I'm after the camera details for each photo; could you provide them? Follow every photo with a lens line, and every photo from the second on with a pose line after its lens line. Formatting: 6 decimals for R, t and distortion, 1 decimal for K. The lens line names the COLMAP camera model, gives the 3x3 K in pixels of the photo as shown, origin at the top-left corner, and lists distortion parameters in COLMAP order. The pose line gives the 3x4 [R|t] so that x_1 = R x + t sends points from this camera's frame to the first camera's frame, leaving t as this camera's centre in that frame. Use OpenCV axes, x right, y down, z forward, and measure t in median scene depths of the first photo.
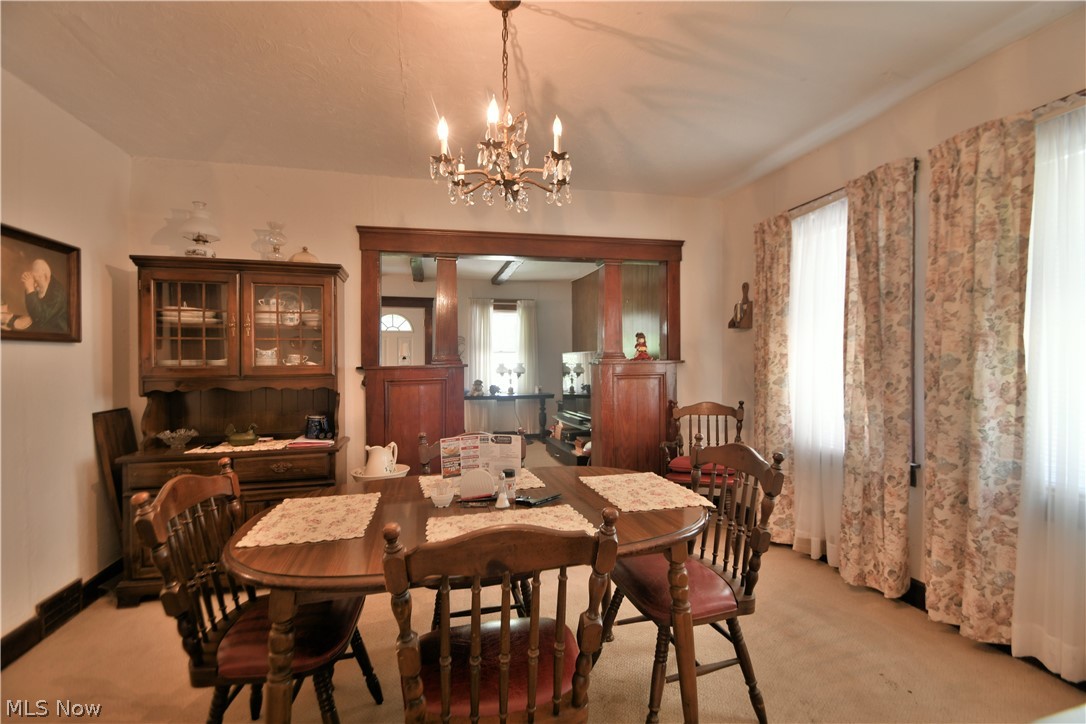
lens RADIAL K [[469.1, 0, 540.0], [0, 469.1, 363.7], [0, 0, 1]] dist [-0.027046, -0.001902]
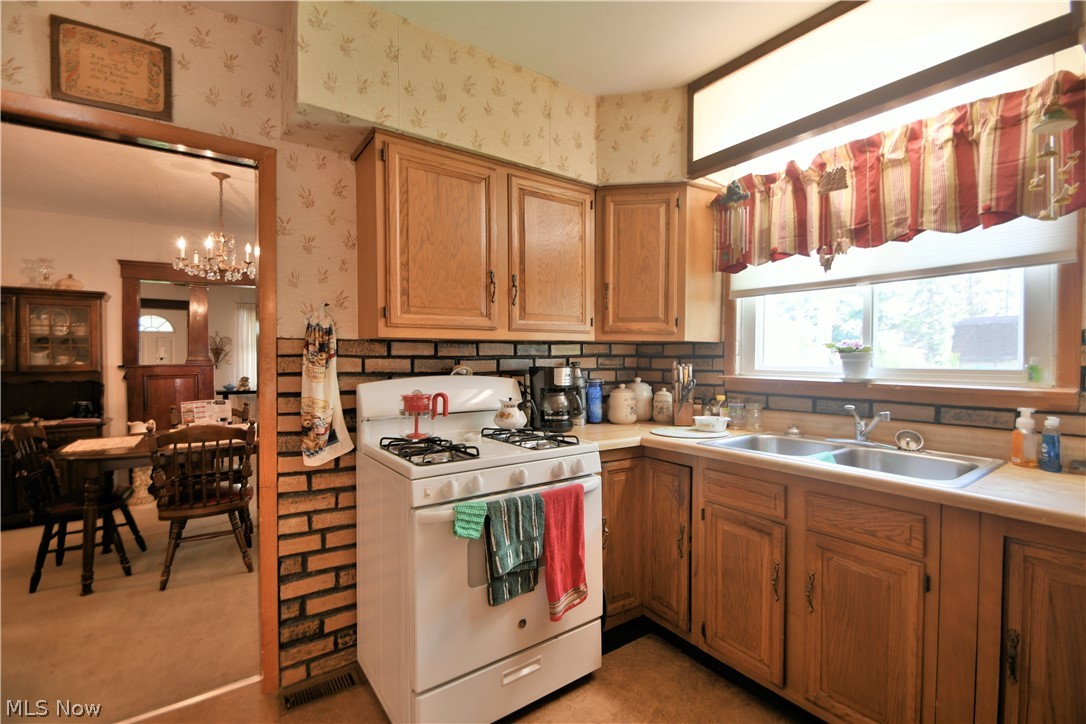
lens RADIAL K [[469.1, 0, 548.6], [0, 469.1, 362.9], [0, 0, 1]] dist [-0.027046, -0.001902]
pose [[0.918140, -0.003124, 0.396245, 0.237708], [0.001490, 0.999989, 0.004431, -0.004735], [-0.396254, -0.003478, 0.918134, -0.747579]]
